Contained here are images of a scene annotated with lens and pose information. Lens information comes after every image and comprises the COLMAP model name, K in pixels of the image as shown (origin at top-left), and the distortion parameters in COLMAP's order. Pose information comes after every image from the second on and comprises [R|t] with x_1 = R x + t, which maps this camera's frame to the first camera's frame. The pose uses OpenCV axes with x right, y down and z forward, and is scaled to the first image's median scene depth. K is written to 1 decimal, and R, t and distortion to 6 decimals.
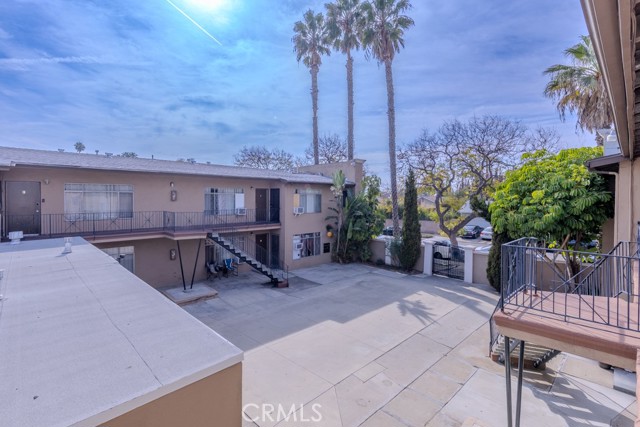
lens RADIAL K [[313.3, 0, 319.2], [0, 313.3, 203.9], [0, 0, 1]] dist [0.004799, 0.000400]
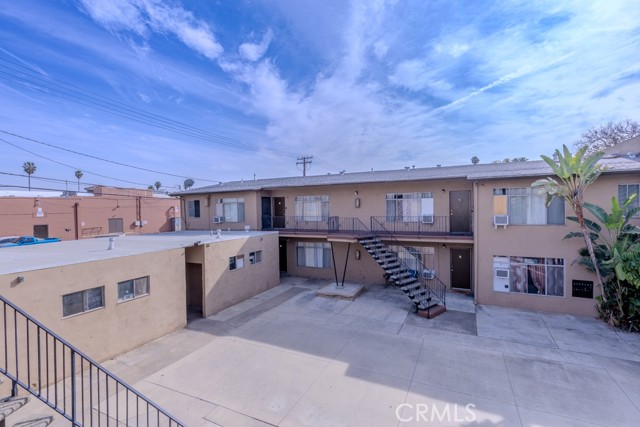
lens RADIAL K [[297.0, 0, 320.0], [0, 297.0, 213.5], [0, 0, 1]] dist [-0.000936, -0.000346]
pose [[0.323121, 0.010715, -0.946297, 0.381423], [0.001063, 0.999931, 0.011685, -0.000984], [0.946357, -0.004781, 0.323087, 0.392111]]
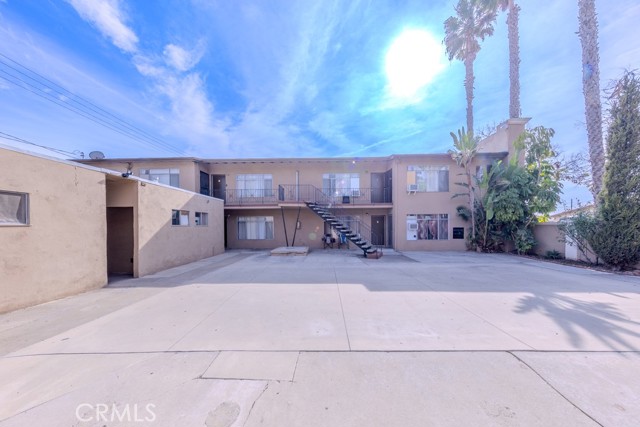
lens RADIAL K [[203.7, 0, 319.9], [0, 203.7, 231.2], [0, 0, 1]] dist [0.000603, 0.000065]
pose [[0.693572, 0.001188, -0.720386, 0.166028], [-0.005300, 0.999980, -0.003453, 0.142484], [0.720368, 0.006213, 0.693564, 0.349926]]
